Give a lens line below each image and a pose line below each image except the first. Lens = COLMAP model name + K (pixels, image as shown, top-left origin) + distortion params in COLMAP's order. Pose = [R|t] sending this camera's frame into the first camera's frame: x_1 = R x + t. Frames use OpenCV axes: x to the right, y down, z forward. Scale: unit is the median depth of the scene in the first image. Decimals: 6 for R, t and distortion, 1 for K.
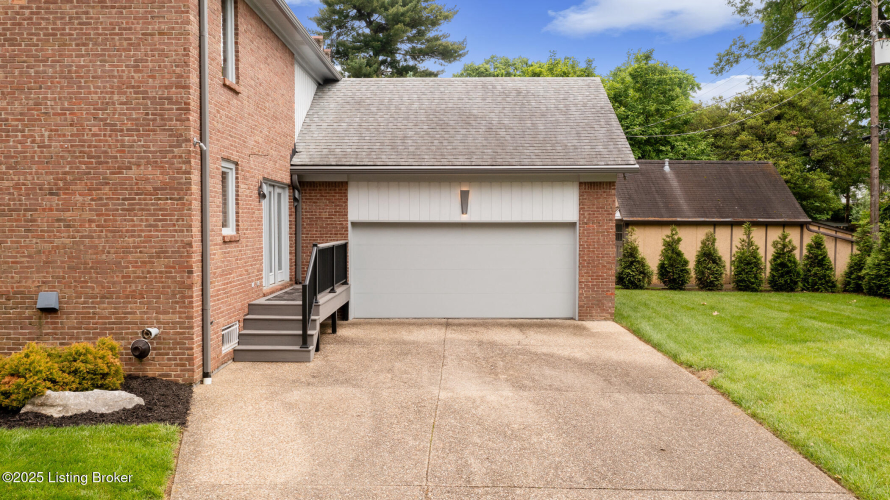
lens RADIAL K [[705.9, 0, 442.2], [0, 705.9, 249.9], [0, 0, 1]] dist [0.008244, 0.006750]
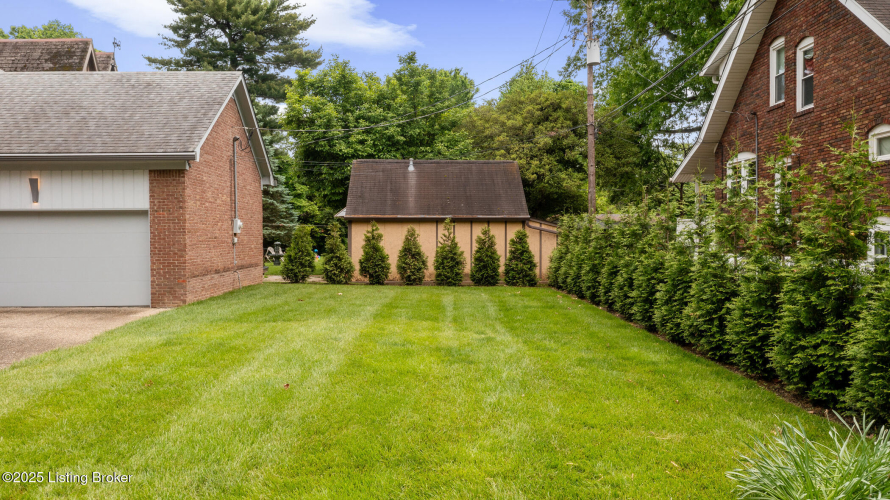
lens RADIAL K [[705.9, 0, 442.2], [0, 705.9, 249.9], [0, 0, 1]] dist [0.008244, 0.006750]
pose [[0.999758, -0.005369, 0.021326, 0.400554], [0.005826, 0.999753, -0.021430, 0.028429], [-0.021205, 0.021549, 0.999543, -0.010252]]
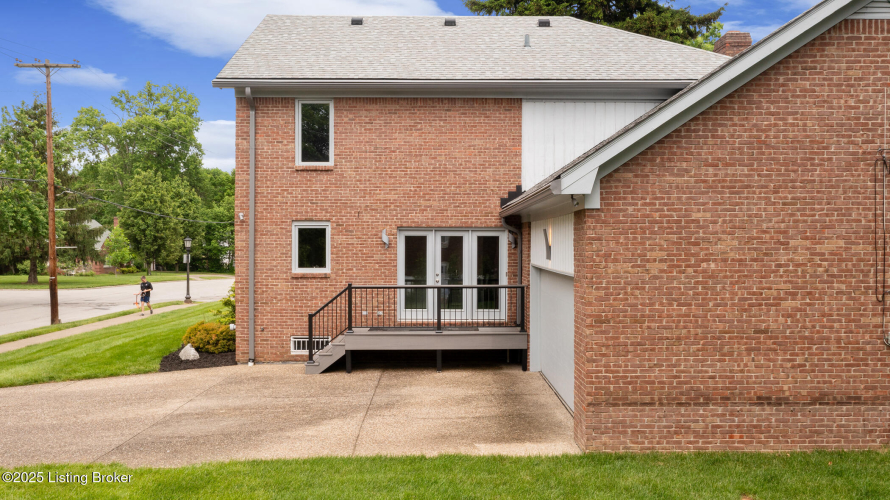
lens RADIAL K [[705.9, 0, 442.2], [0, 705.9, 249.9], [0, 0, 1]] dist [0.008244, 0.006750]
pose [[0.008561, 0.008198, -0.999930, 0.541556], [-0.037267, 0.999274, 0.007873, -0.042612], [0.999269, 0.037197, 0.008860, 0.599447]]
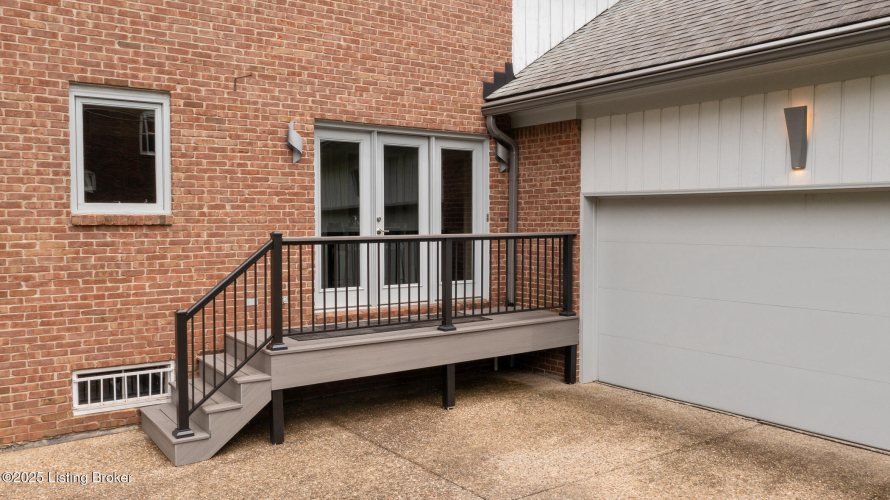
lens RADIAL K [[705.9, 0, 442.2], [0, 705.9, 249.9], [0, 0, 1]] dist [0.008244, 0.006750]
pose [[0.581053, 0.038559, -0.812952, 0.162162], [-0.028952, 0.999224, 0.026701, -0.007287], [0.813351, 0.008022, 0.581719, 0.417717]]
